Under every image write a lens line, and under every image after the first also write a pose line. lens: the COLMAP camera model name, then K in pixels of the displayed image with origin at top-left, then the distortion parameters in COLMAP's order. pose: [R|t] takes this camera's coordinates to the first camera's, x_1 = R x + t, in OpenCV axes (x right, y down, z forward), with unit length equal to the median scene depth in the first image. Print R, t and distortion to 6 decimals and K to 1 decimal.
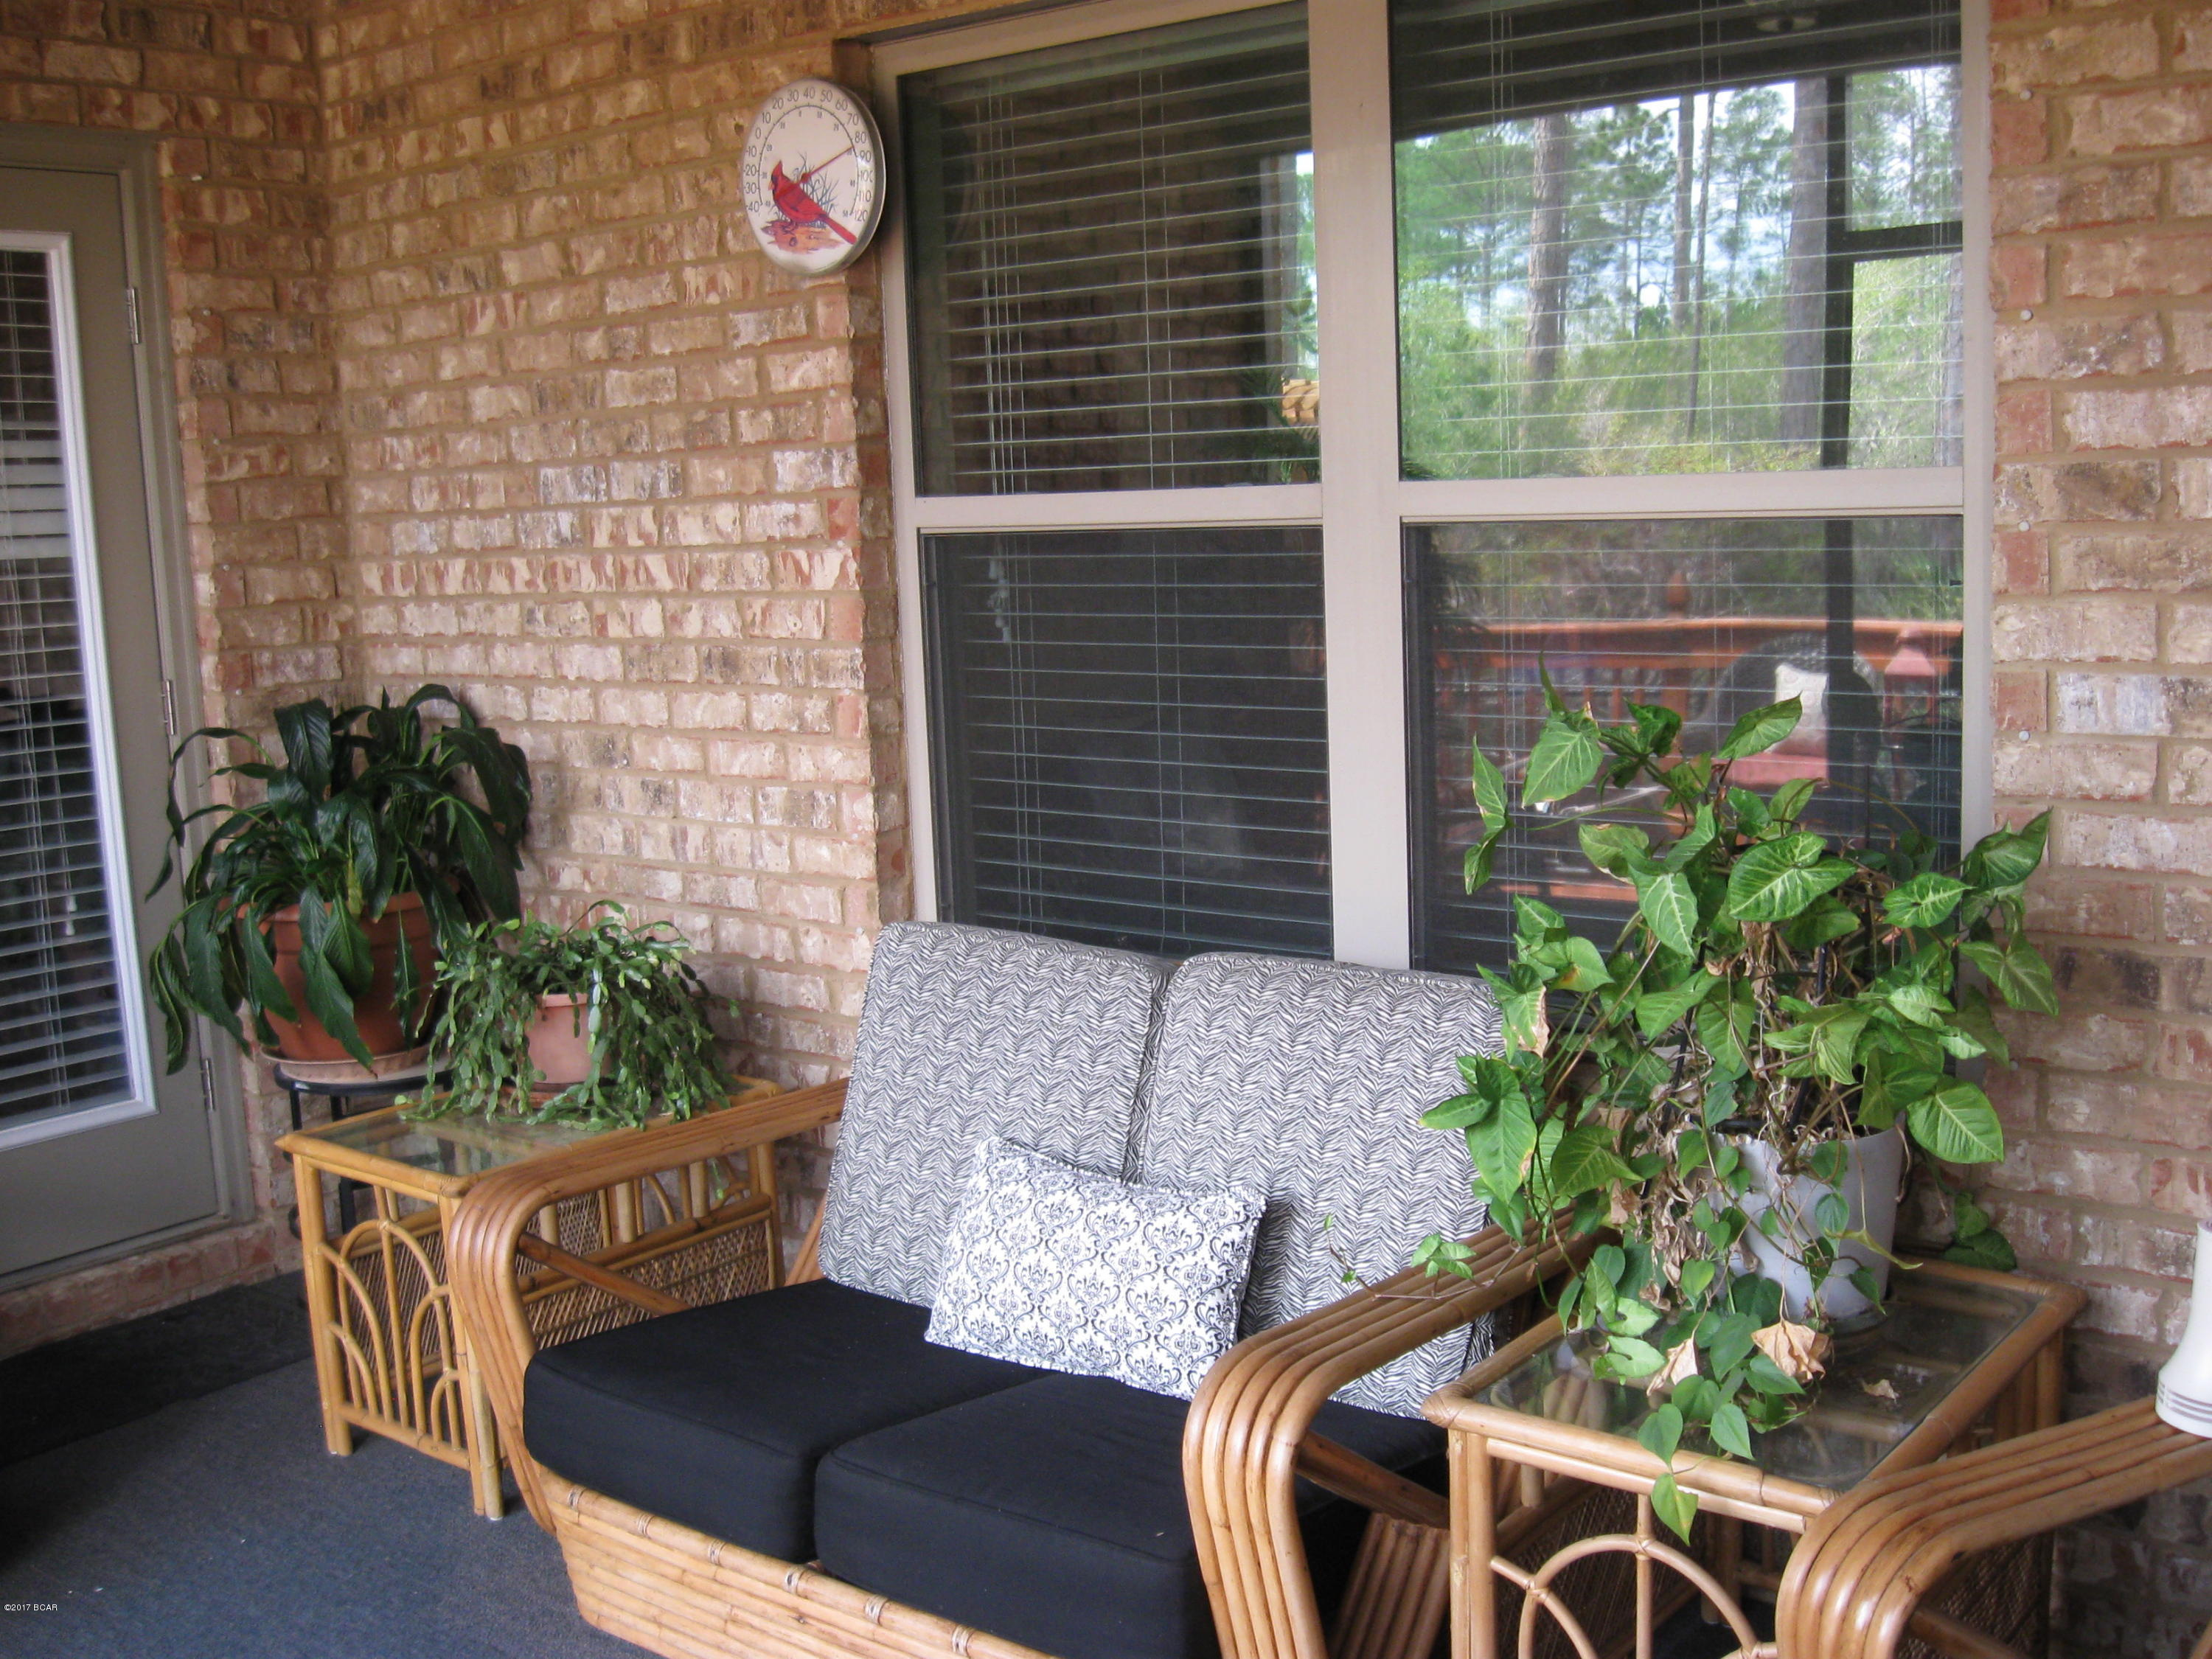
lens RADIAL K [[2286.2, 0, 1165.1], [0, 2286.2, 832.3], [0, 0, 1]] dist [-0.128748, 0.055027]
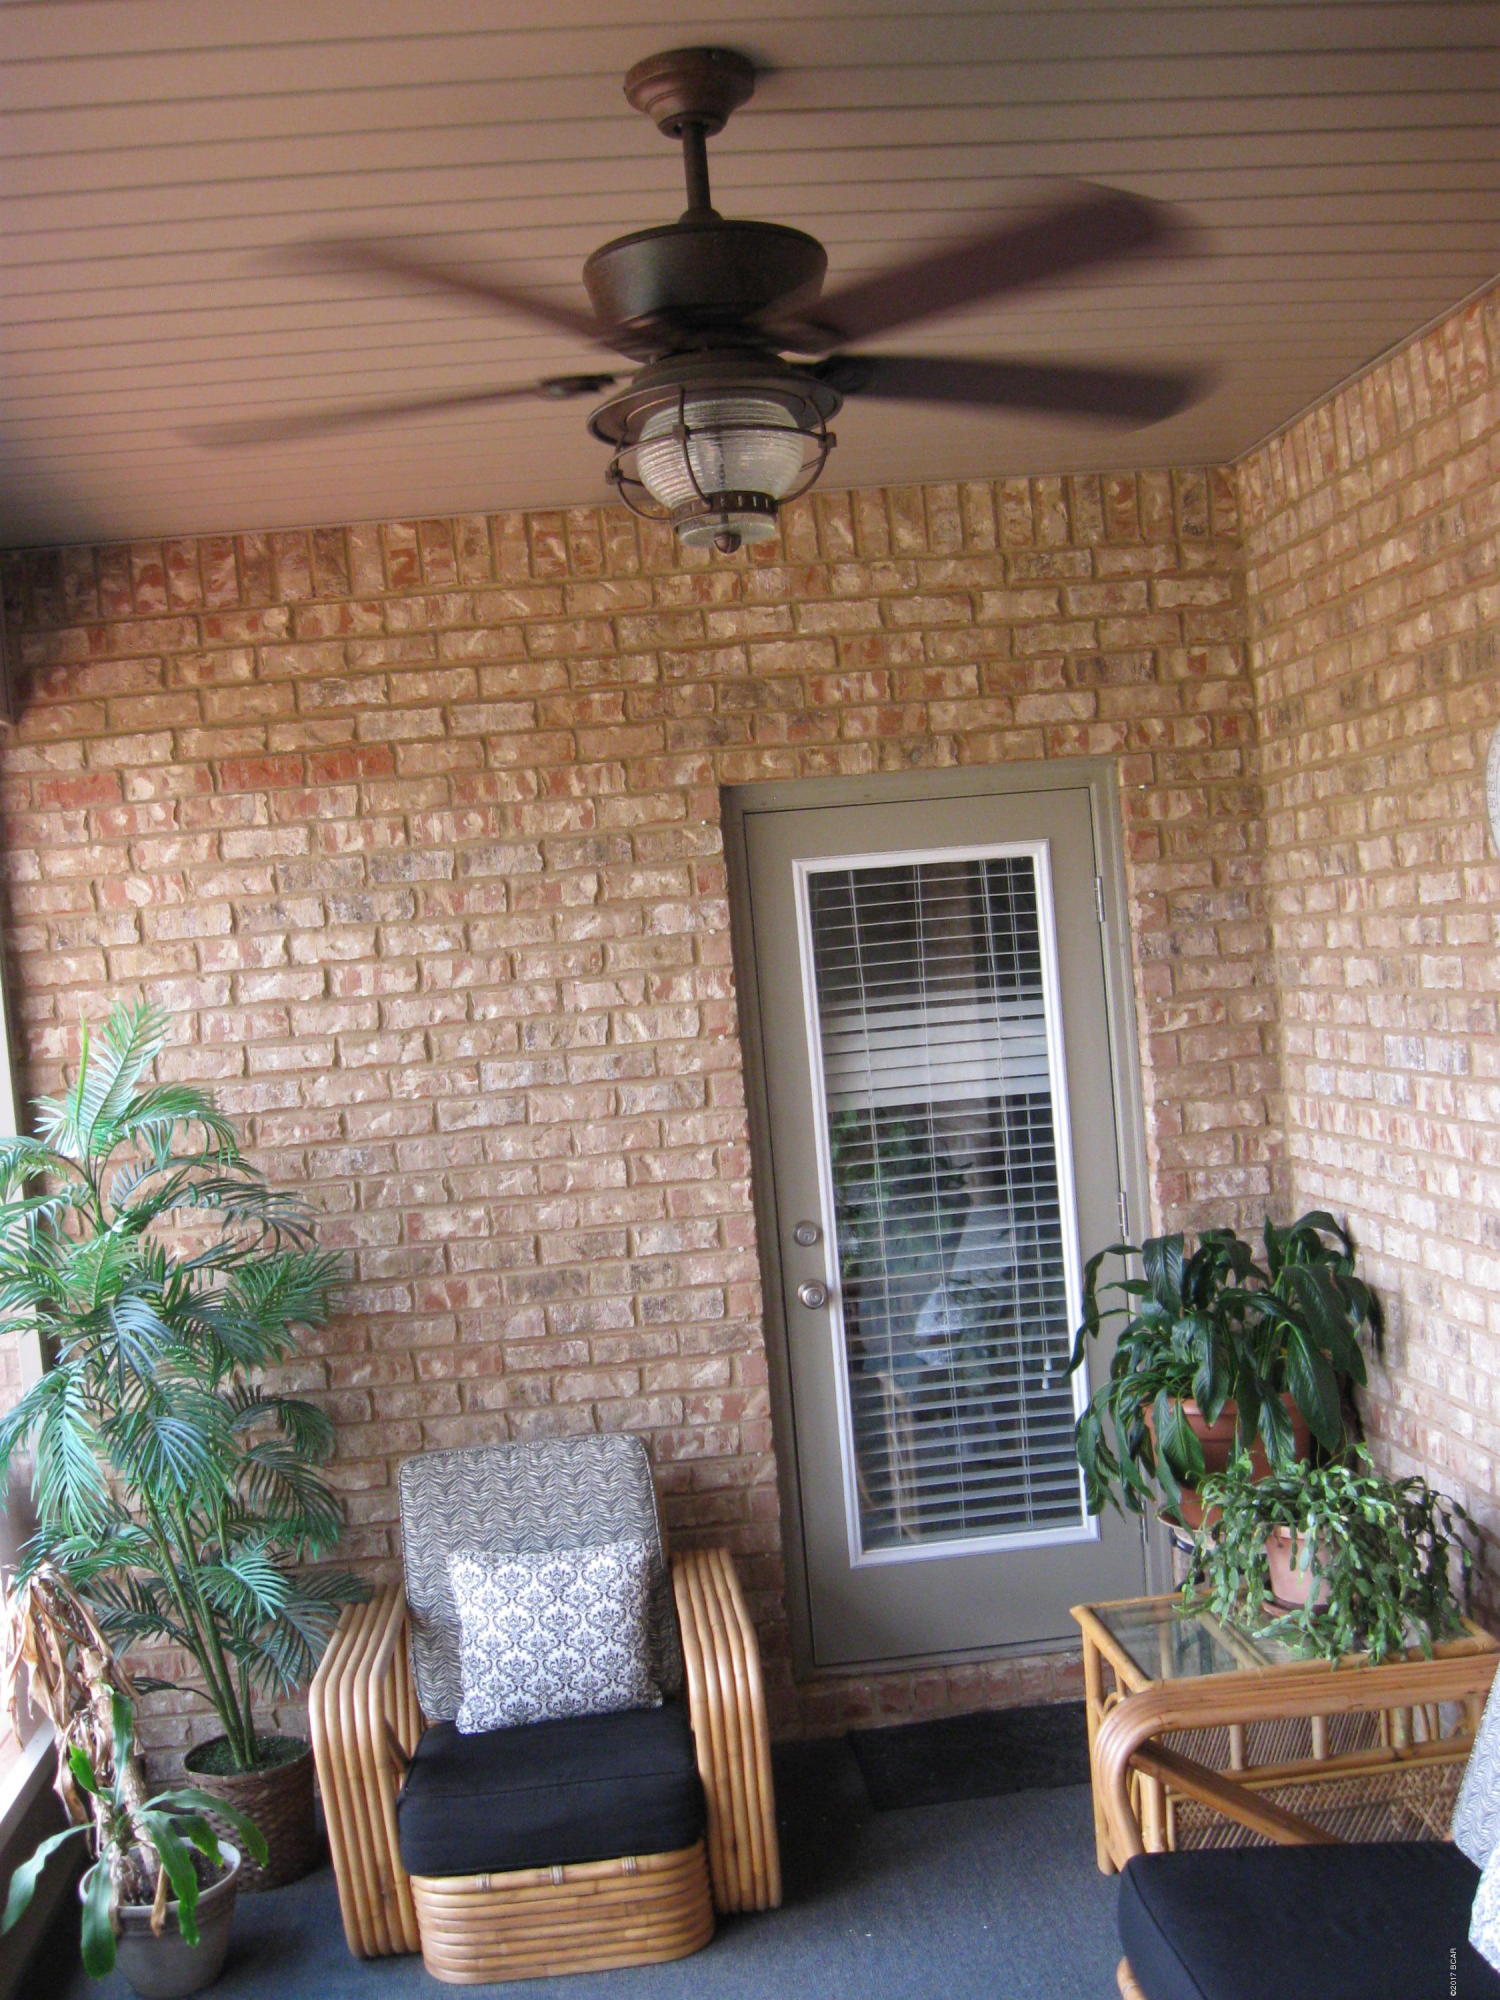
lens RADIAL K [[2067.0, 0, 753.7], [0, 2067.0, 1063.9], [0, 0, 1]] dist [-0.128748, 0.055027]
pose [[0.675005, 0.020949, -0.737516, 0.256213], [-0.050708, 0.998550, -0.018046, -0.110350], [0.736069, 0.049579, 0.675088, 0.082354]]
